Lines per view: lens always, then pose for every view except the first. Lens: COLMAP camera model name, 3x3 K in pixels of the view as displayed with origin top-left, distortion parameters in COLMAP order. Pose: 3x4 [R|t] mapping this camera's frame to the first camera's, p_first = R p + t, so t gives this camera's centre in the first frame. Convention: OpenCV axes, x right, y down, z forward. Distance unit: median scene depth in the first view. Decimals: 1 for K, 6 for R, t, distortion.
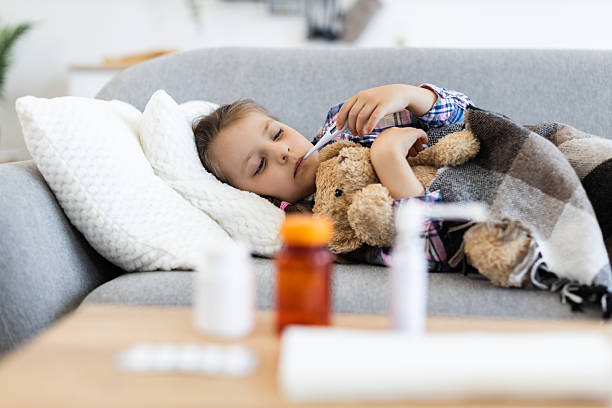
lens RADIAL K [[893.6, 0, 306.0], [0, 893.6, 204.0], [0, 0, 1]] dist [-0.025786, 0.103352]
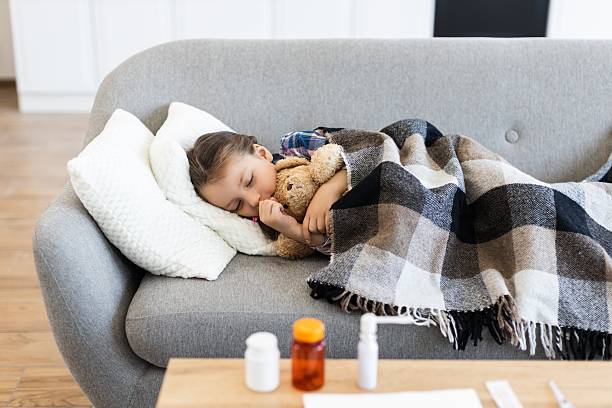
lens RADIAL K [[924.2, 0, 306.0], [0, 924.2, 204.0], [0, 0, 1]] dist [-0.025416, -0.049440]
pose [[0.996504, -0.036351, 0.075218, -0.067018], [0.017690, 0.971768, 0.235276, -0.364522], [-0.081647, -0.233123, 0.969014, -0.388671]]
